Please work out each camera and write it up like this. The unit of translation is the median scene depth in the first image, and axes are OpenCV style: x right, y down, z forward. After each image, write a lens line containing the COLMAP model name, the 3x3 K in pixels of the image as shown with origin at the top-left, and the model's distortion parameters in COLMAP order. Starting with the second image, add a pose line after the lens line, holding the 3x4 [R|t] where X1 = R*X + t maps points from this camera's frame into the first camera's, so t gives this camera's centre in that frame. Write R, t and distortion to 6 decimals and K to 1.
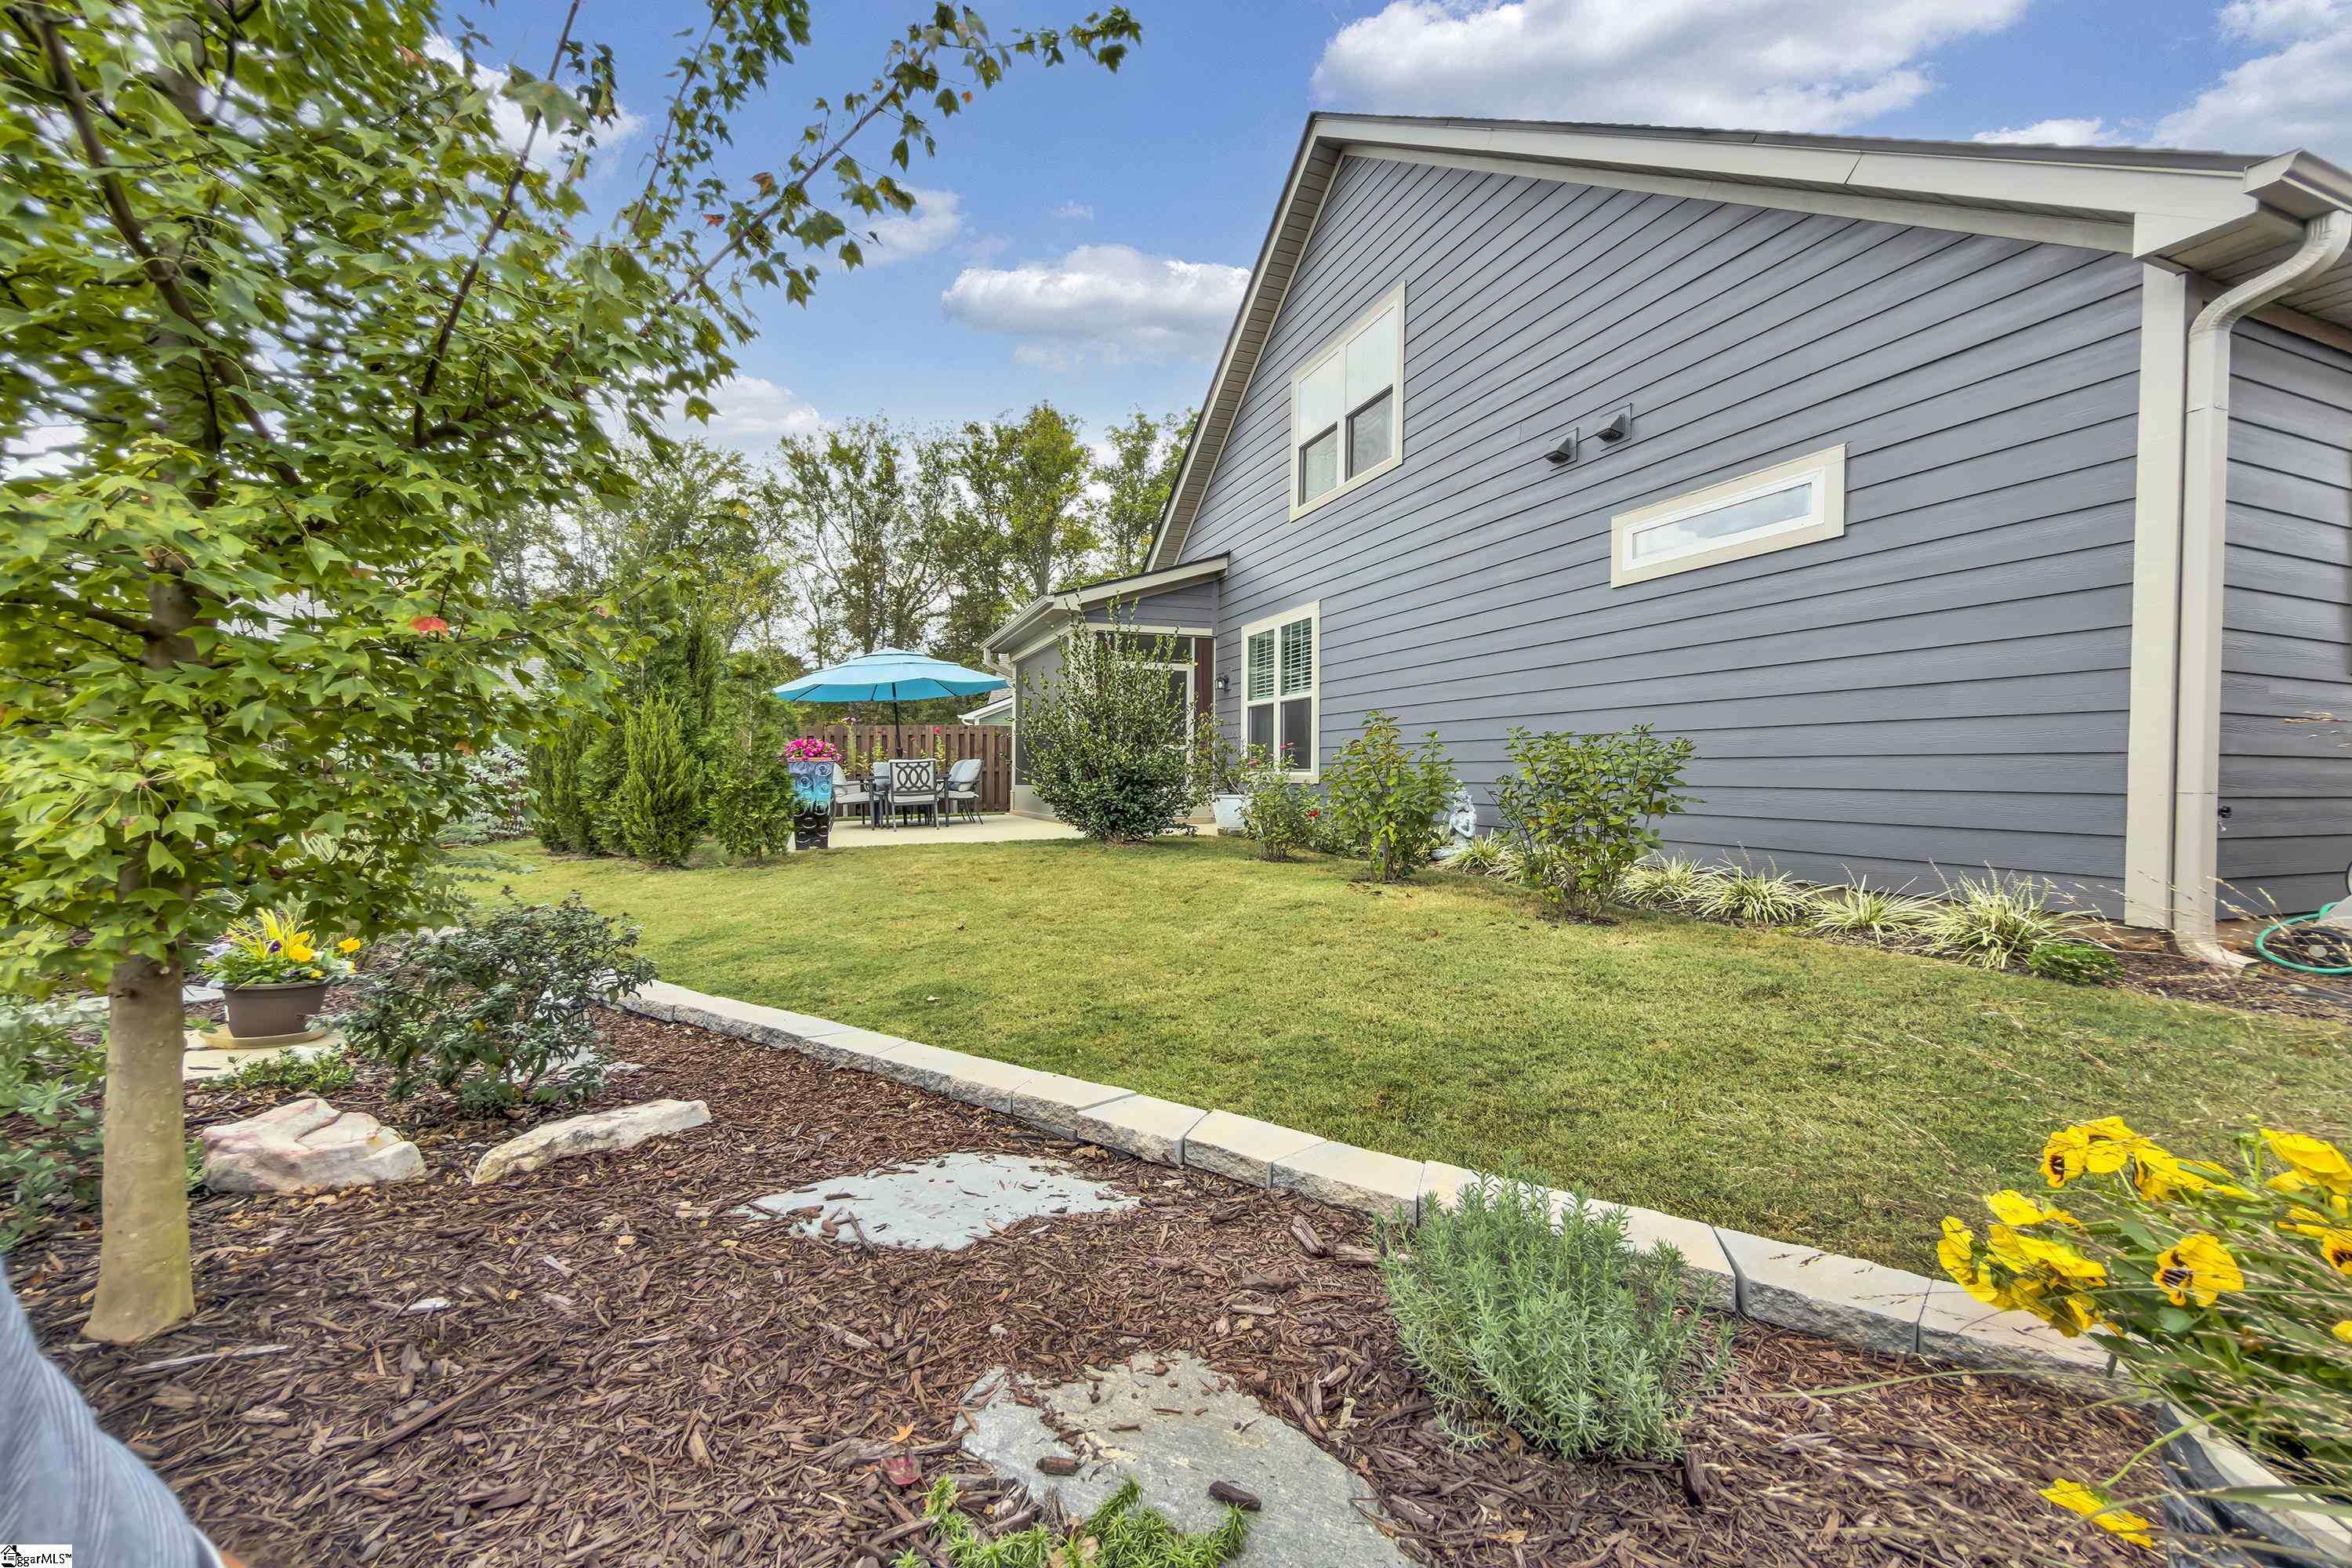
lens RADIAL K [[931.3, 0, 1174.9], [0, 931.3, 784.5], [0, 0, 1]] dist [-0.001063, -0.000056]
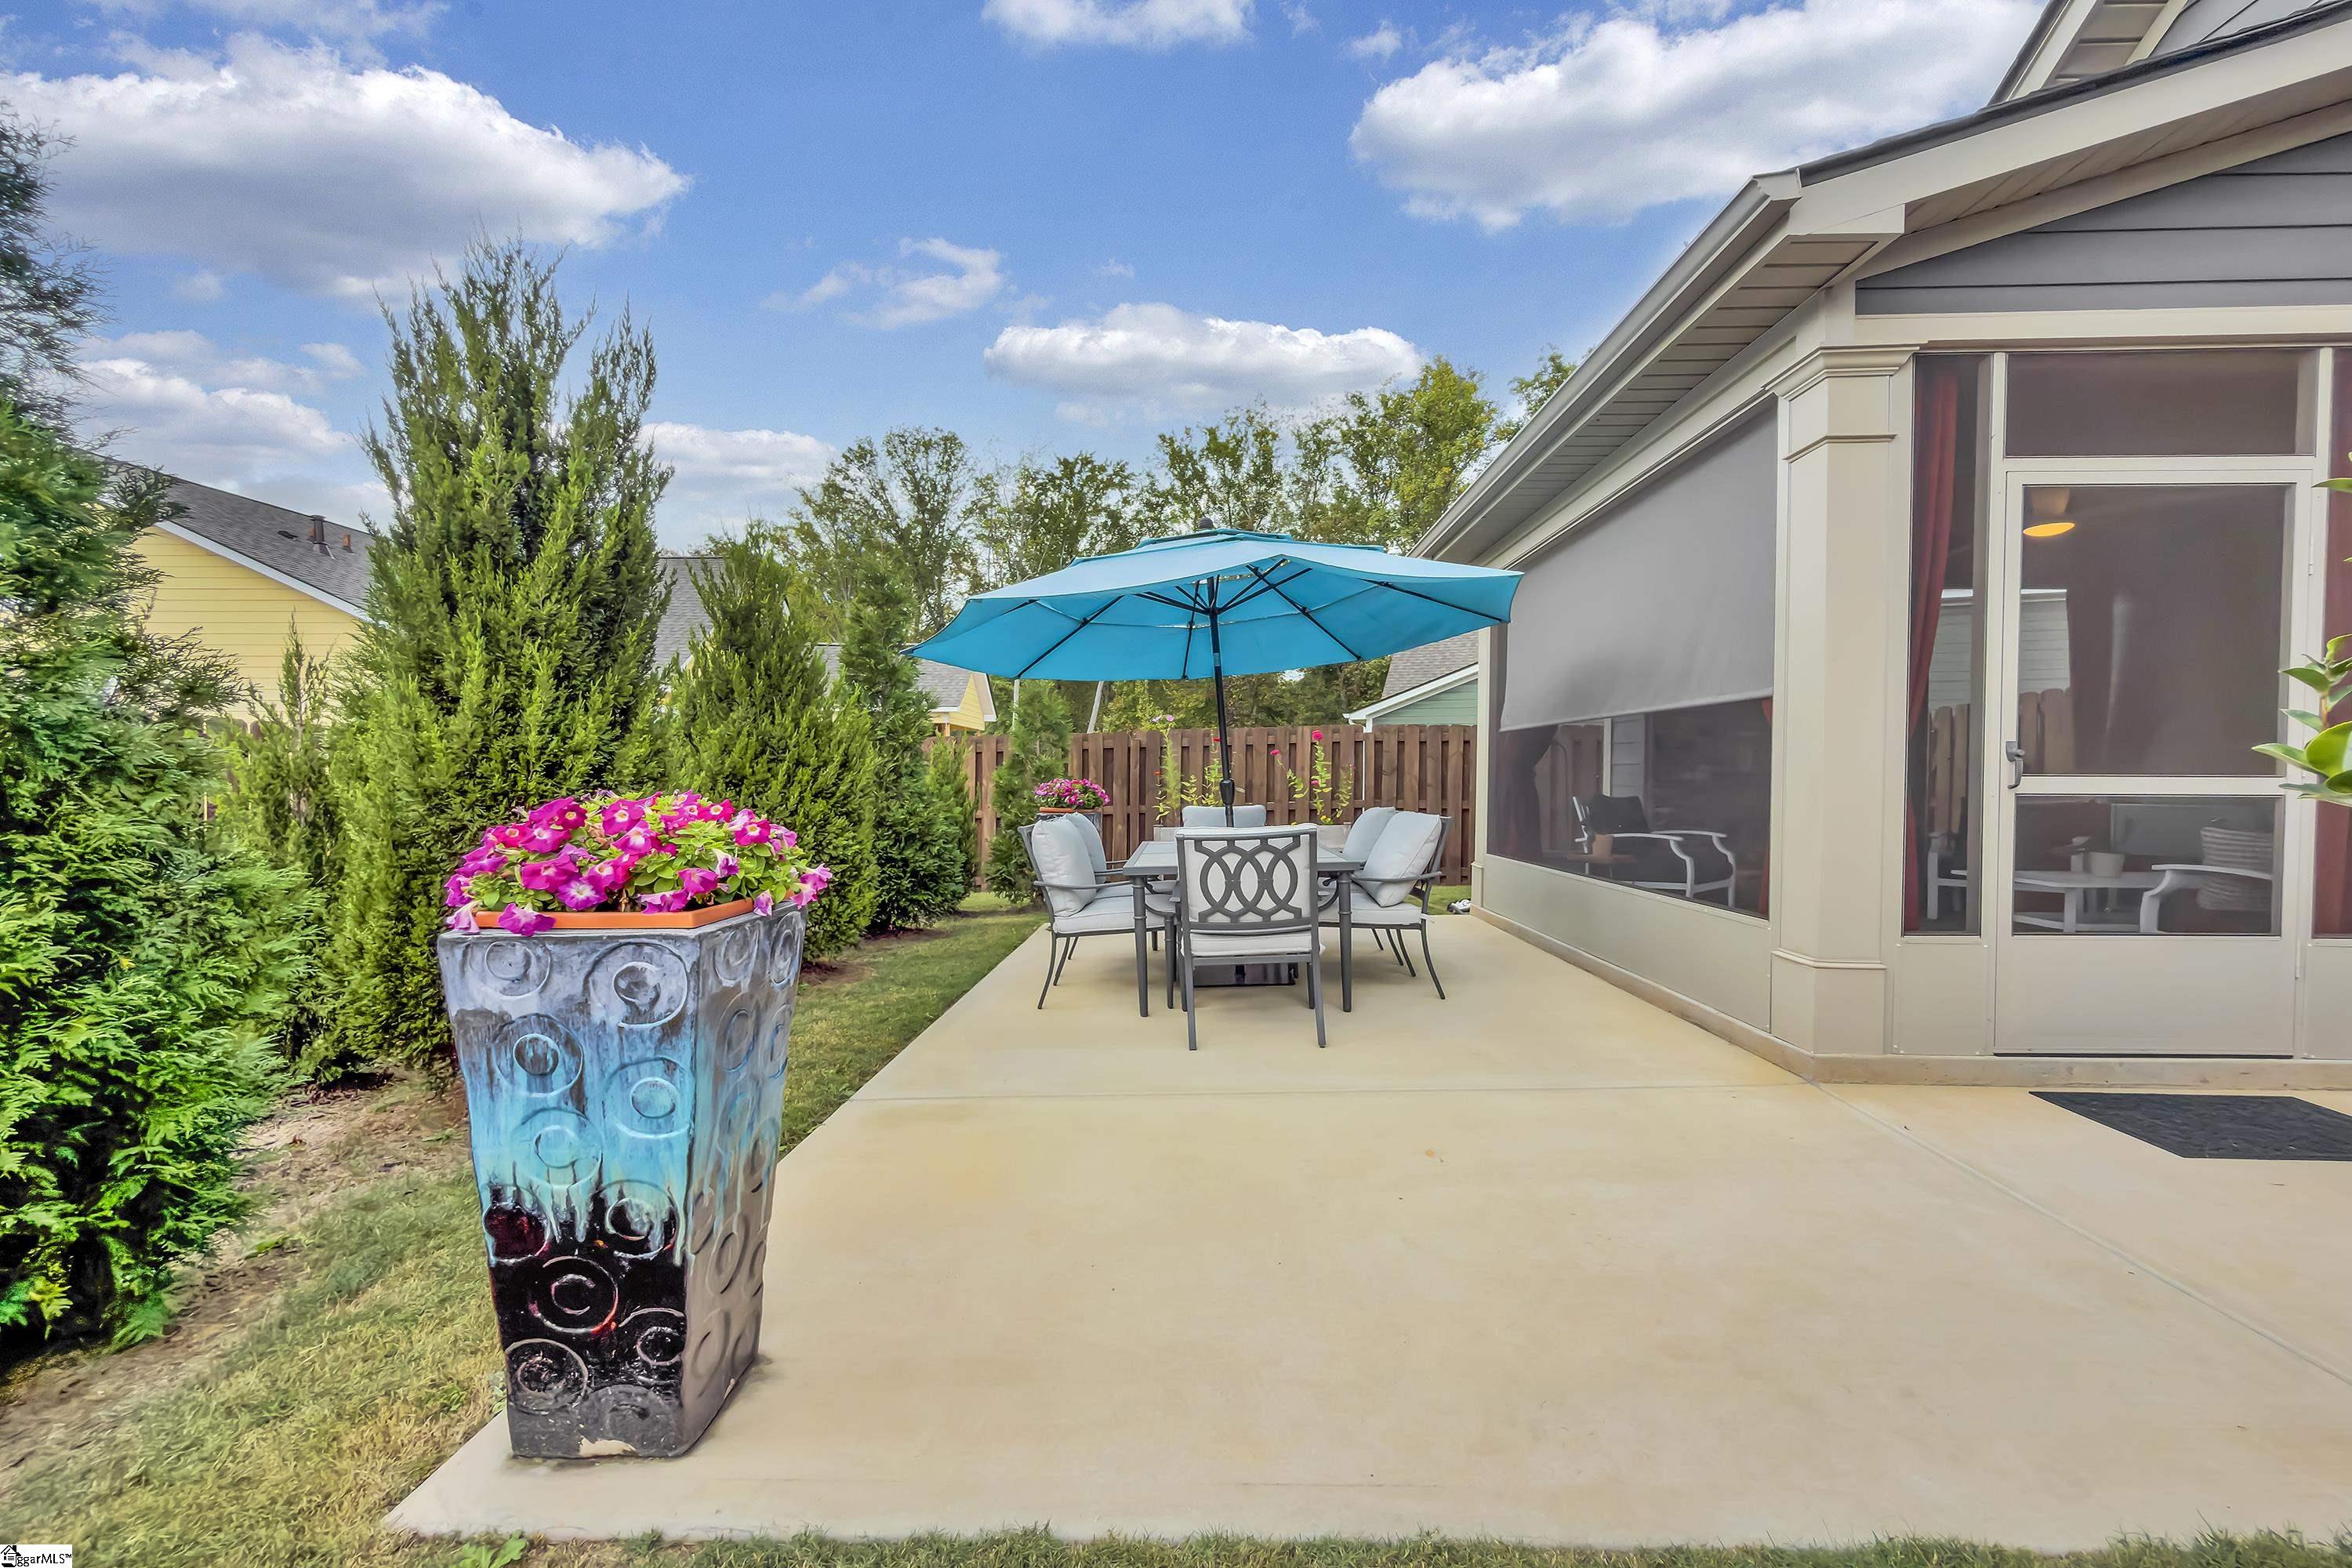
lens RADIAL K [[931.3, 0, 1176.2], [0, 931.3, 783.2], [0, 0, 1]] dist [-0.001063, -0.000056]
pose [[0.922032, 0.004579, -0.387086, -0.027189], [-0.006615, 0.999970, -0.003927, -0.006114], [0.387057, 0.006182, 0.922035, 0.105016]]
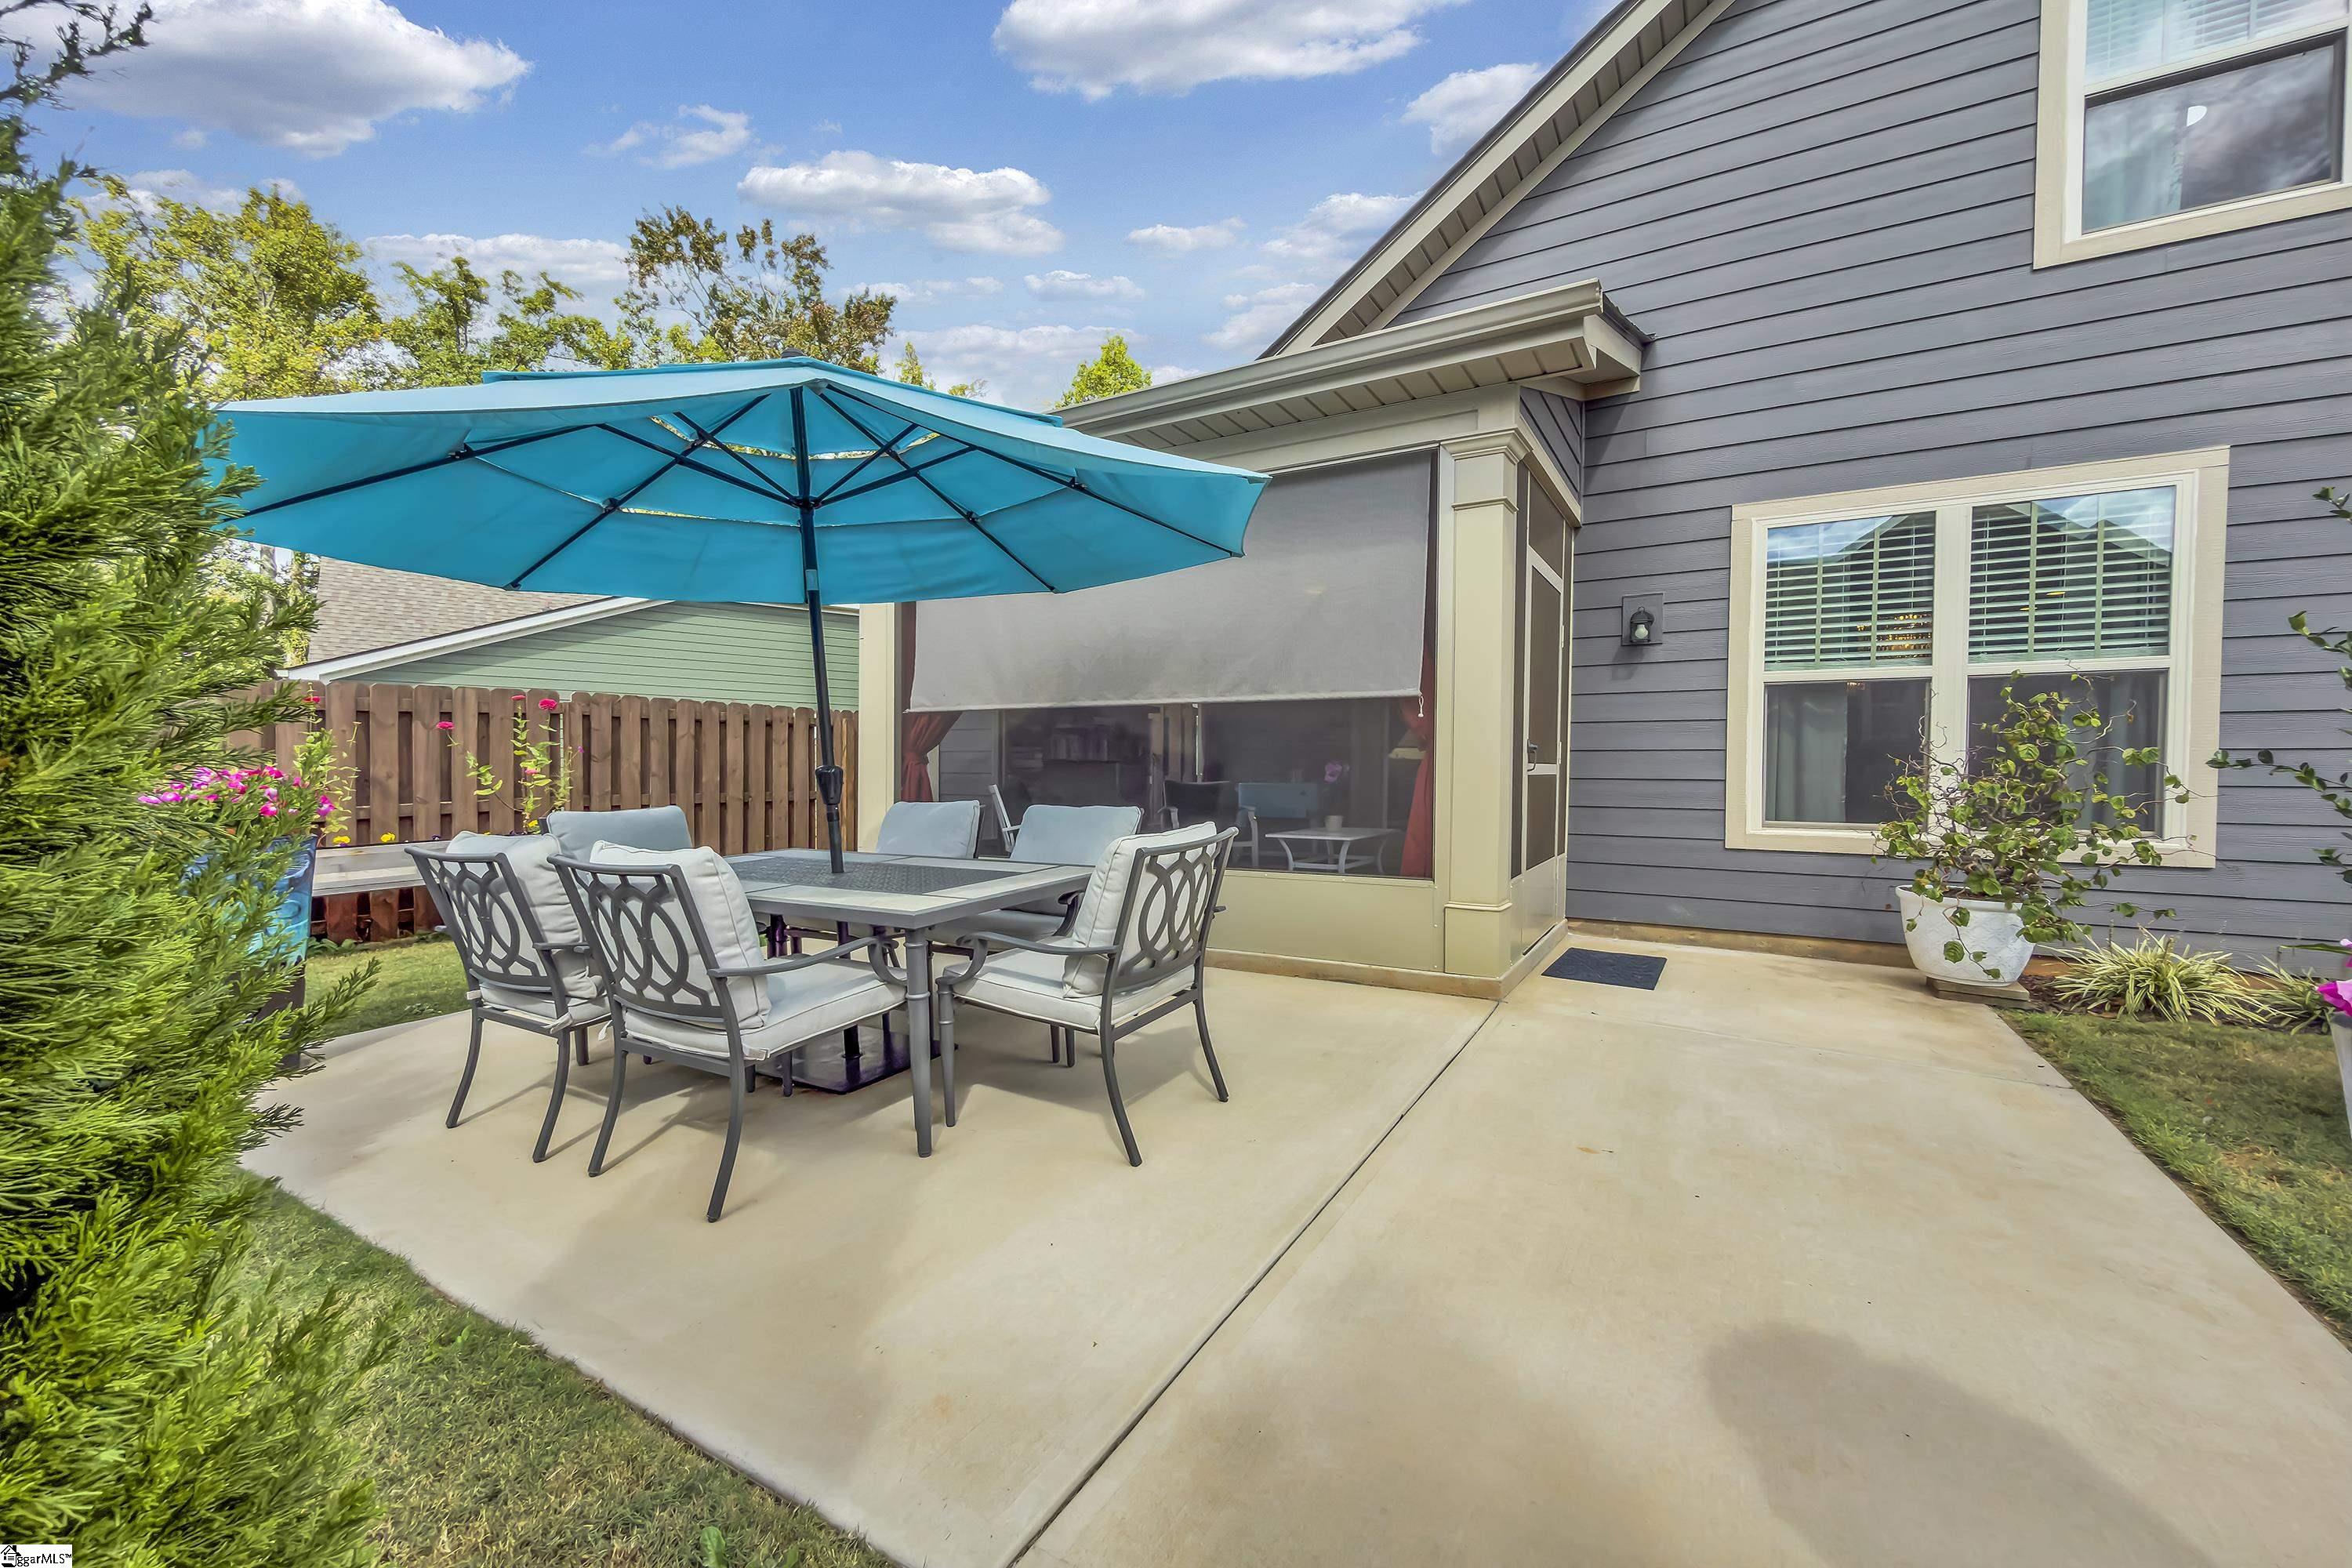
lens RADIAL K [[931.3, 0, 1177.0], [0, 931.3, 797.5], [0, 0, 1]] dist [-0.001063, -0.000056]
pose [[0.784397, -0.019209, 0.619962, -0.062211], [0.005674, 0.999701, 0.023796, -0.006180], [-0.620233, -0.015148, 0.784271, 0.122790]]
